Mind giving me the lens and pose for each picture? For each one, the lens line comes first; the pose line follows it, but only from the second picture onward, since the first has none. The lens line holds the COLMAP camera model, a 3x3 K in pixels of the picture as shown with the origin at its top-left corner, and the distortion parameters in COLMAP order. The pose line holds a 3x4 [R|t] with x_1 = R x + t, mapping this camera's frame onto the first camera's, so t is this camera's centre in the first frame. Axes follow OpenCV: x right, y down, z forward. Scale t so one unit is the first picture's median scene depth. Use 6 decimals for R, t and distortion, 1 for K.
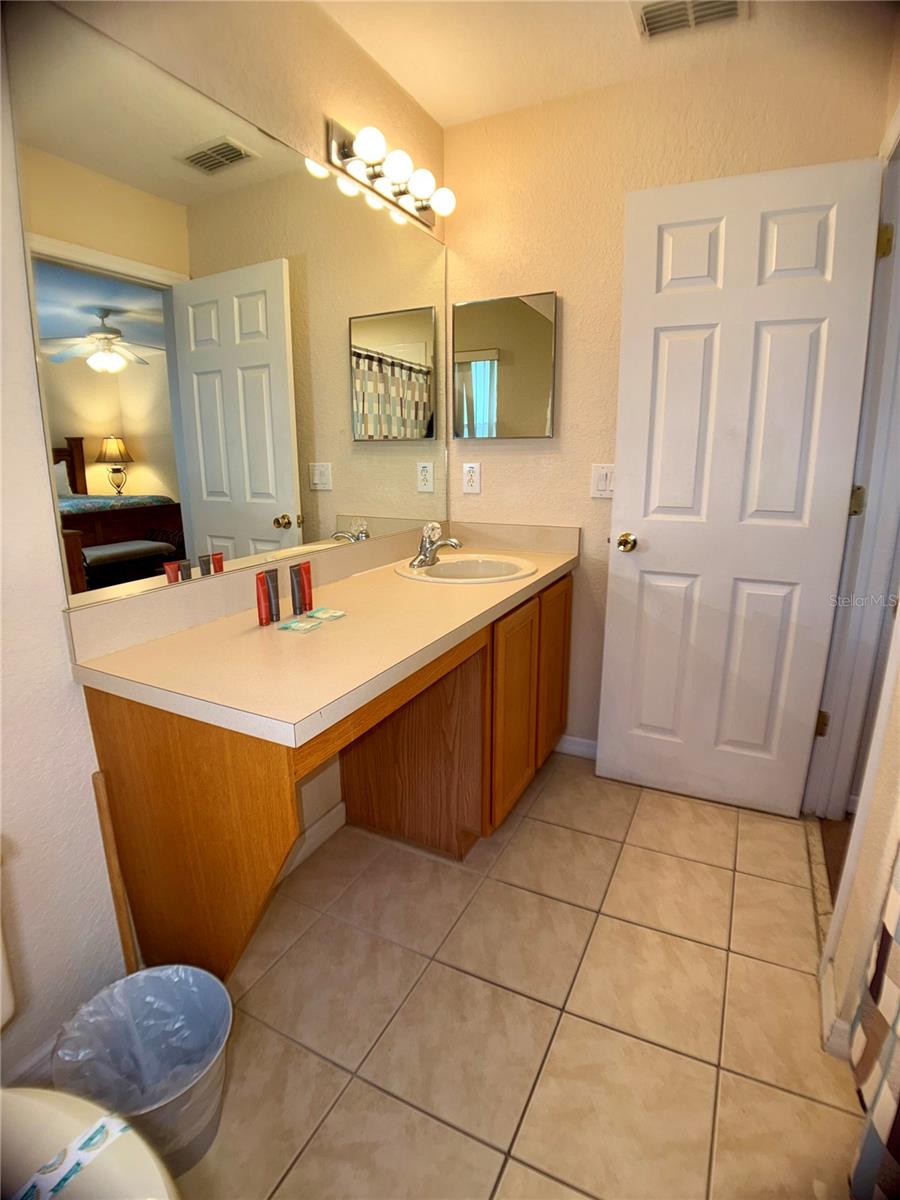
lens RADIAL K [[593.3, 0, 446.2], [0, 593.3, 599.3], [0, 0, 1]] dist [-0.086086, 0.011795]
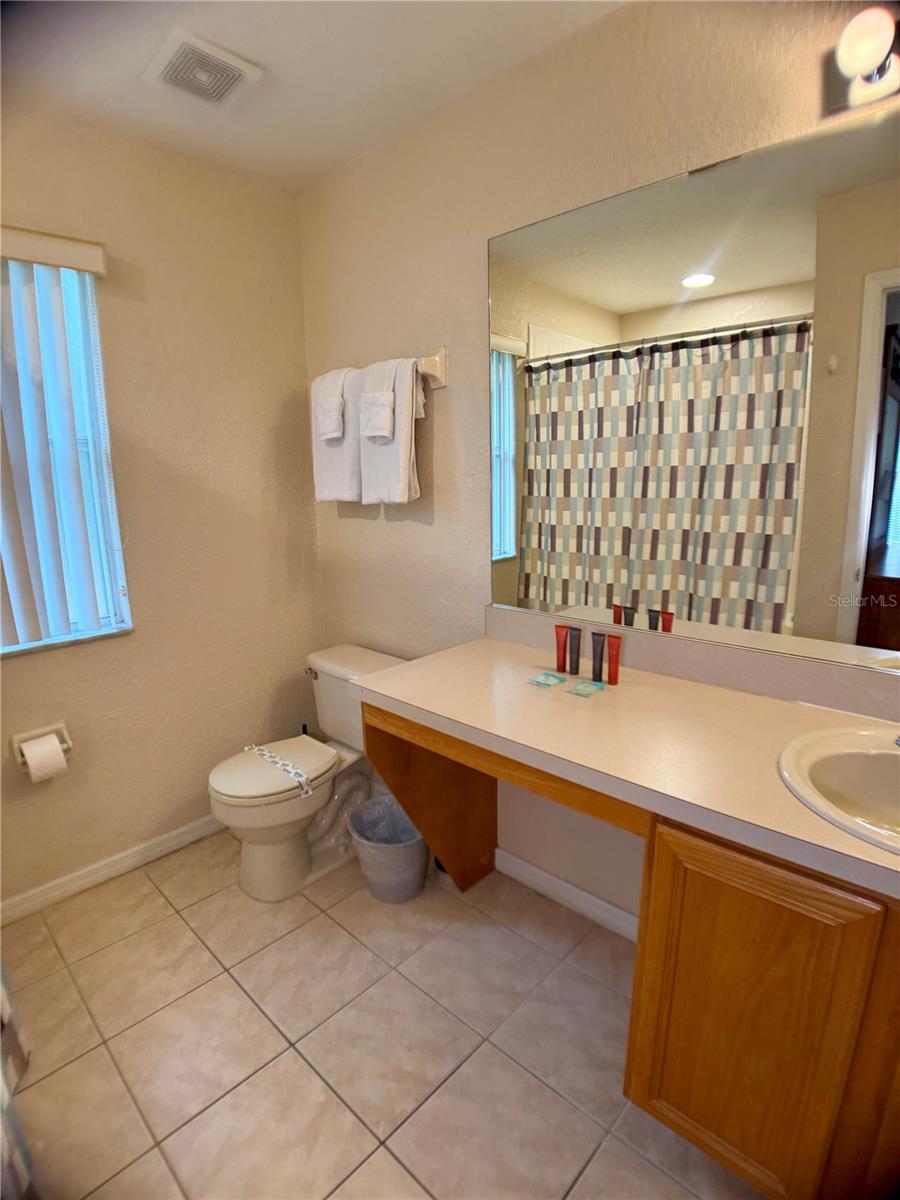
lens RADIAL K [[593.3, 0, 446.2], [0, 593.3, 599.3], [0, 0, 1]] dist [-0.086086, 0.011795]
pose [[-0.287329, 0.211234, -0.934250, 0.776864], [-0.204209, 0.939445, 0.275213, -0.349426], [0.935810, 0.269859, -0.226794, 1.005085]]
